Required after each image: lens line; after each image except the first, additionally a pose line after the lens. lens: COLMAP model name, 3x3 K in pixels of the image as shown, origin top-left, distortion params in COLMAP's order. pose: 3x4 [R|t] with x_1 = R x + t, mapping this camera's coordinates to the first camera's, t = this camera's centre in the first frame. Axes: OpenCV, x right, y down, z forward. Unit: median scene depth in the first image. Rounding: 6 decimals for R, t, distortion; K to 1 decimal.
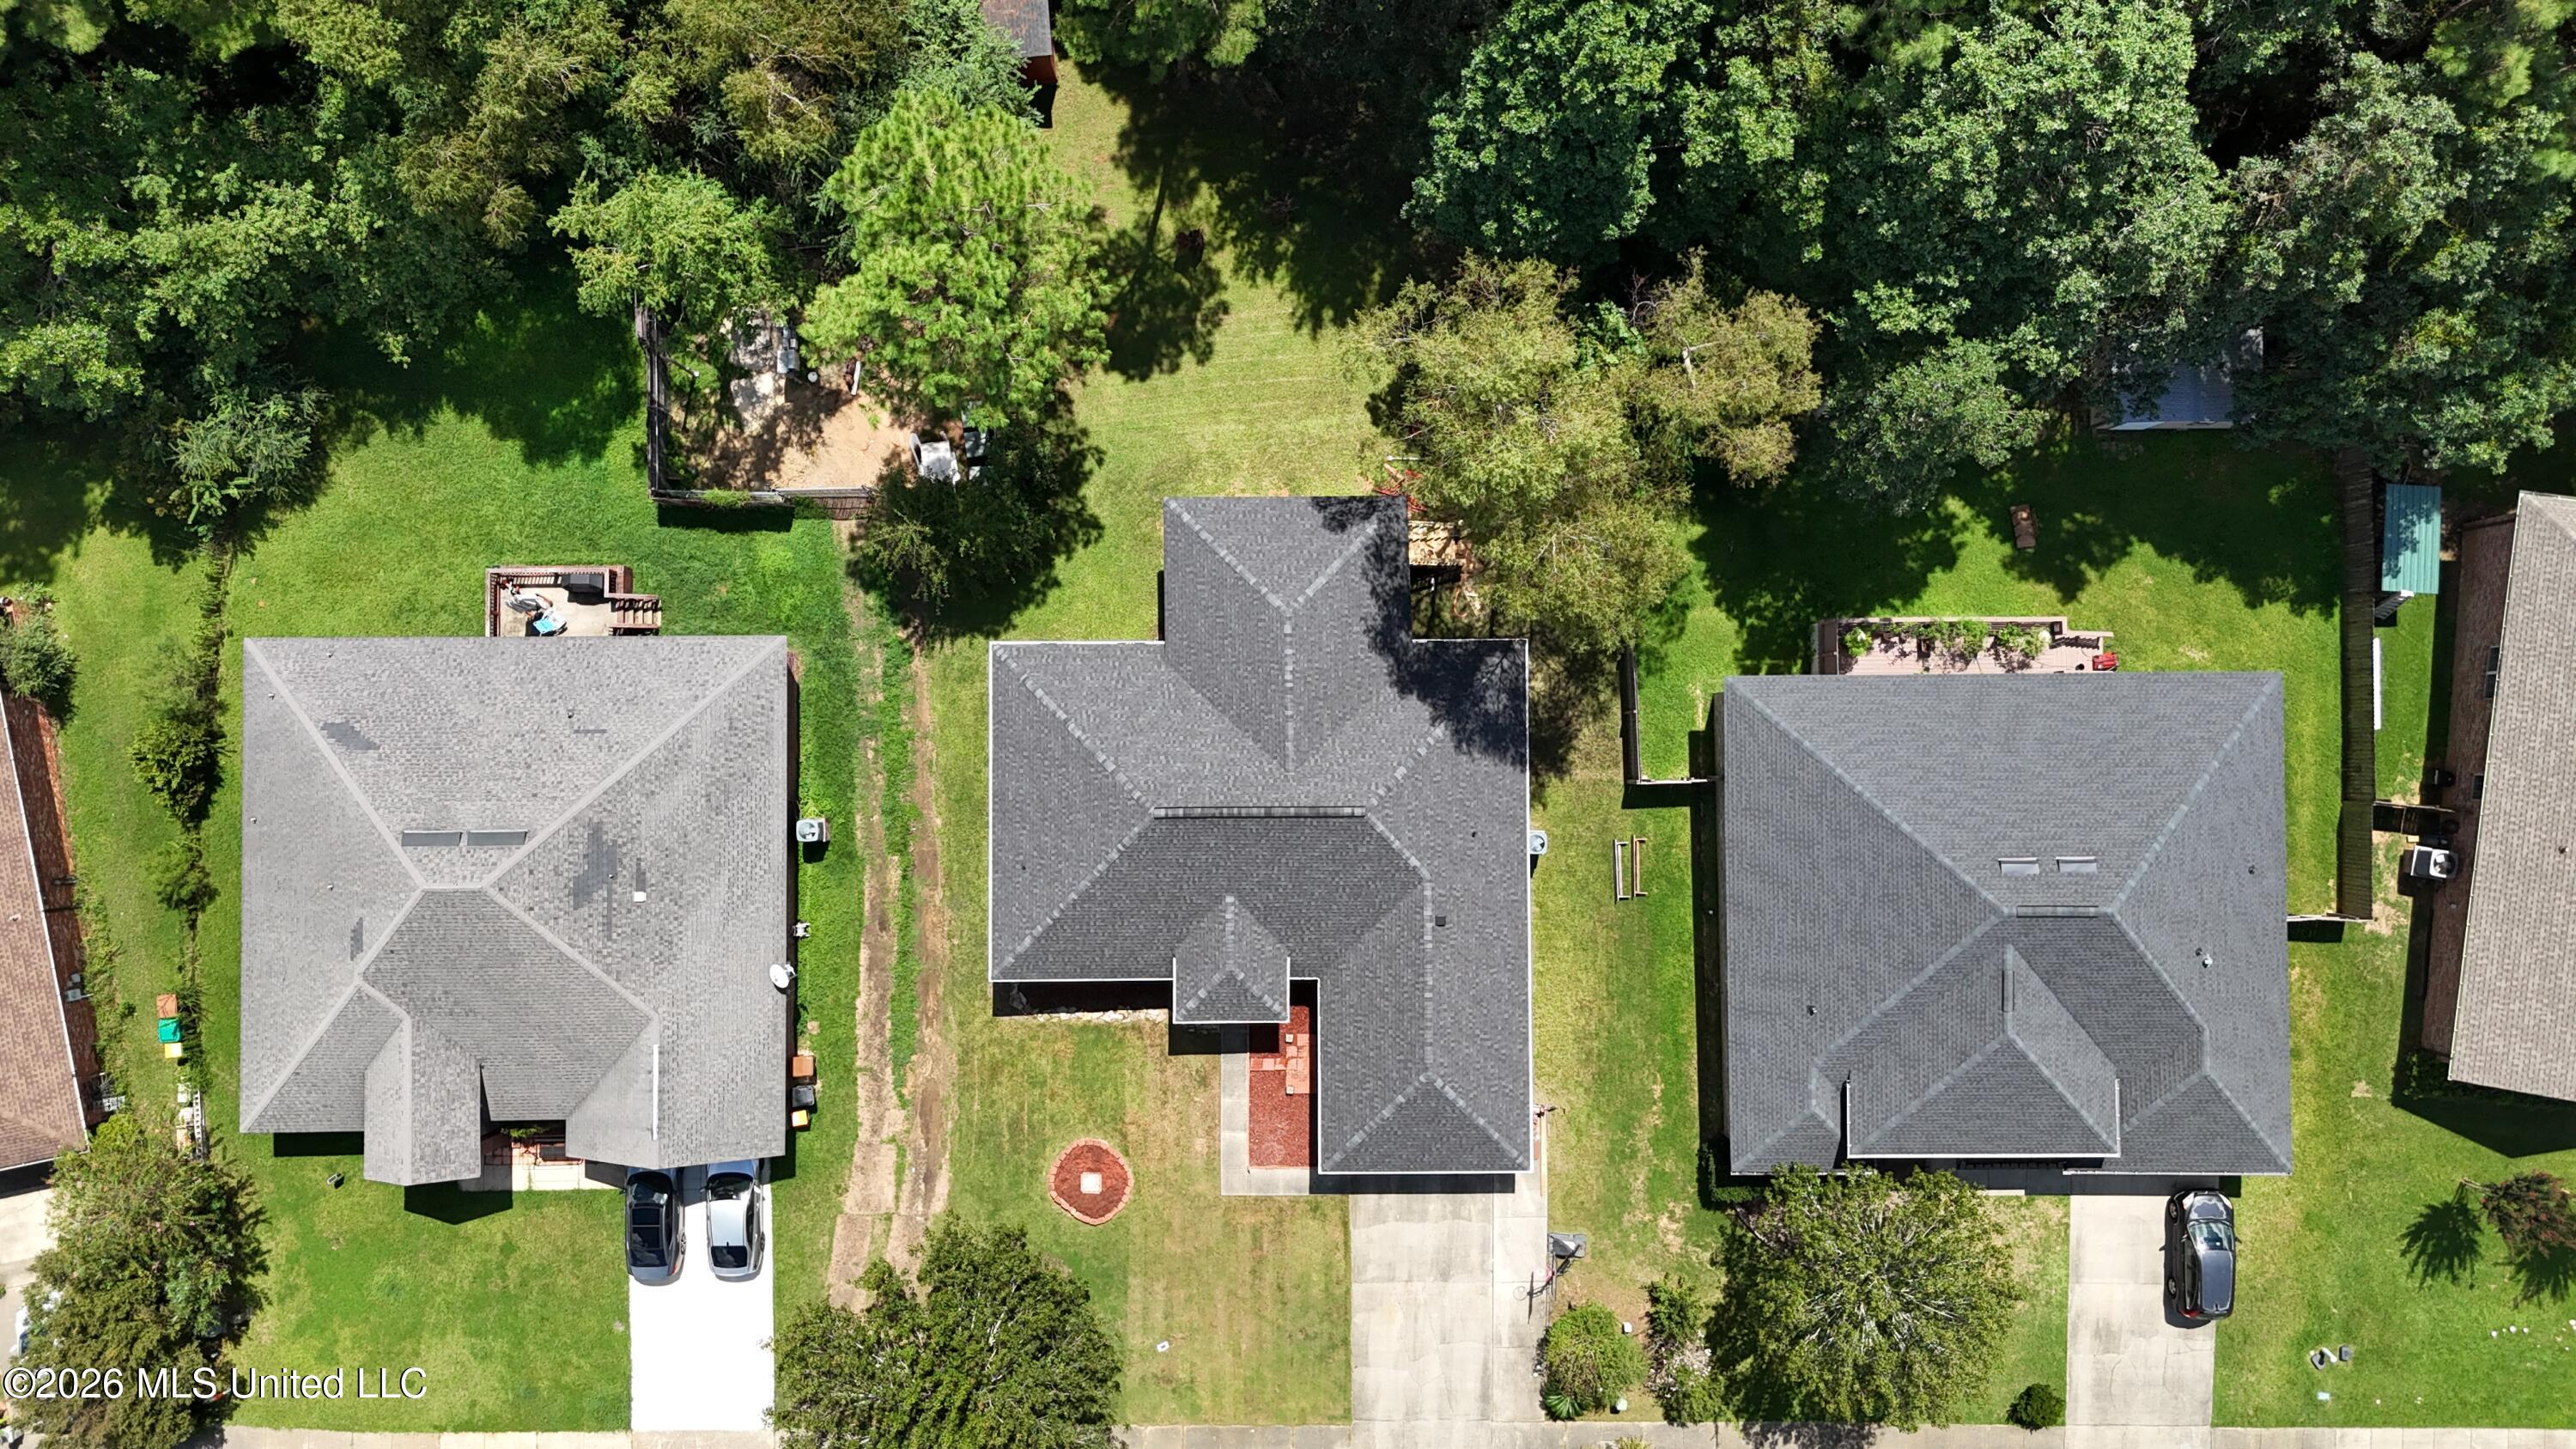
lens RADIAL K [[1831.7, 0, 1288.0], [0, 1831.7, 724.5], [0, 0, 1]] dist [0.031098, -0.000135]
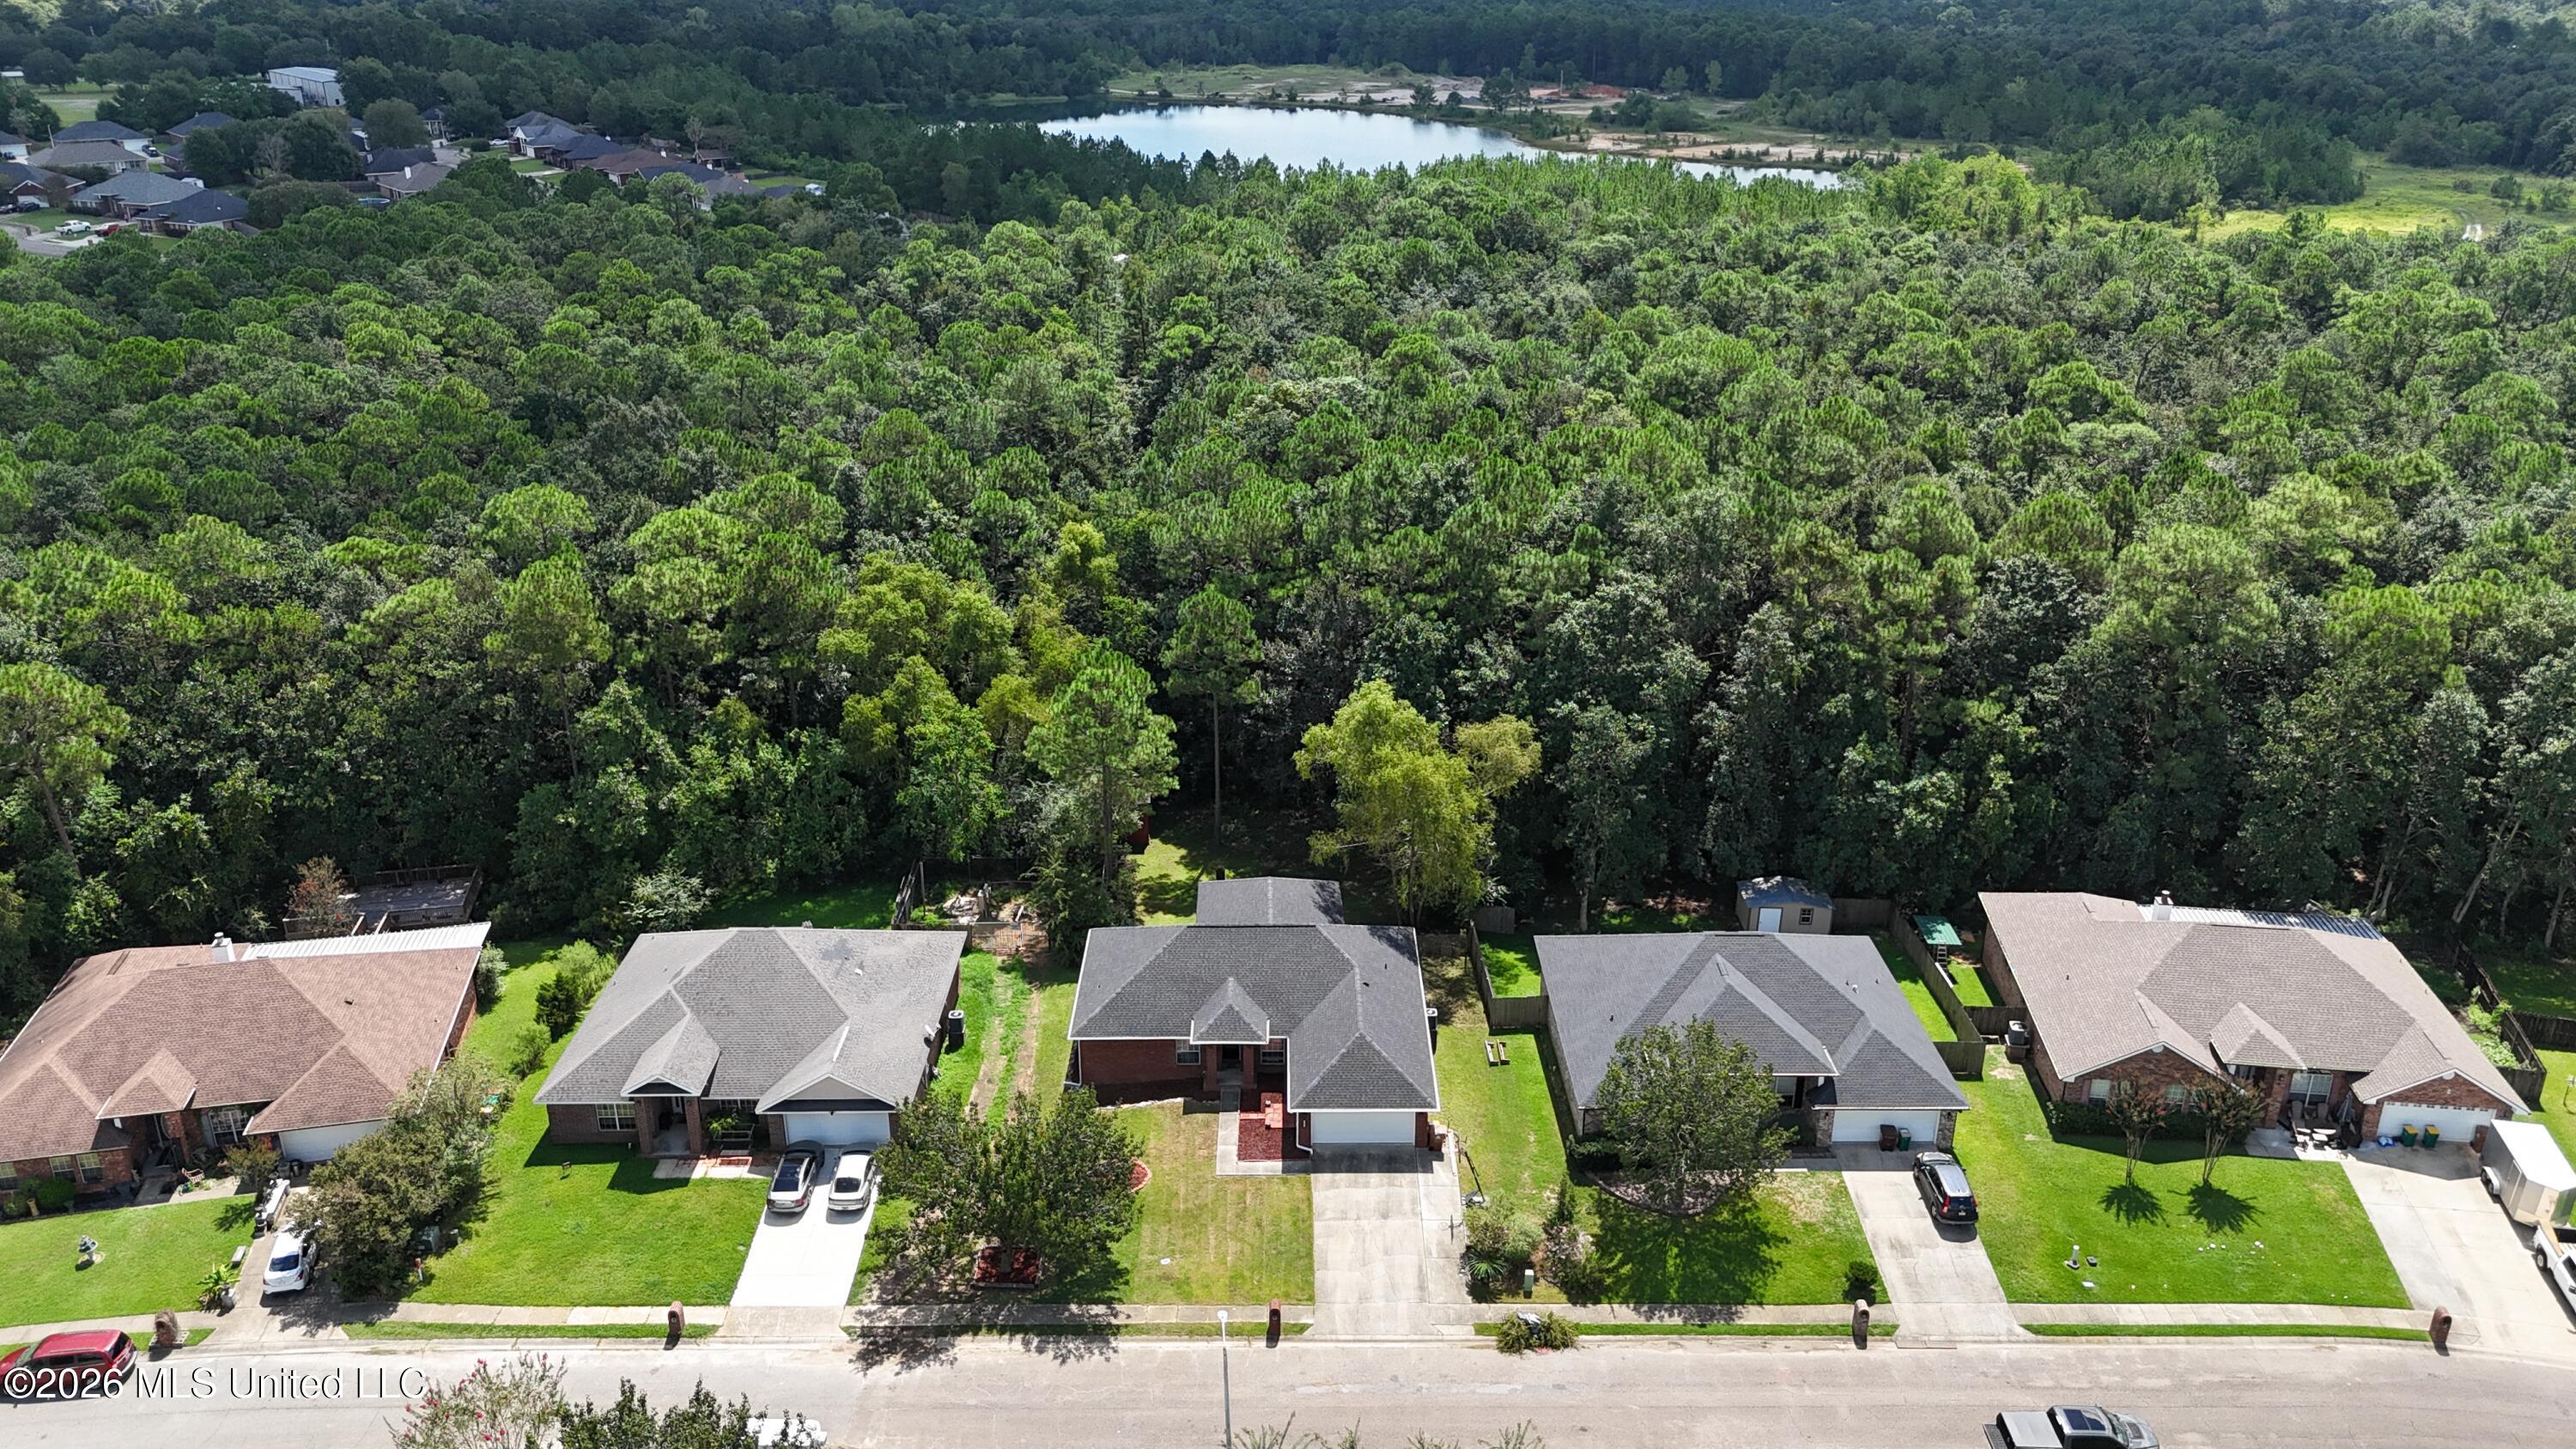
lens RADIAL K [[1831.7, 0, 1288.0], [0, 1831.7, 724.5], [0, 0, 1]] dist [0.031098, -0.000135]
pose [[0.999969, 0.007865, 0.000608, 0.013032], [-0.002691, 0.412552, -0.910930, 1.346095], [-0.007415, 0.910900, 0.412561, 0.142388]]
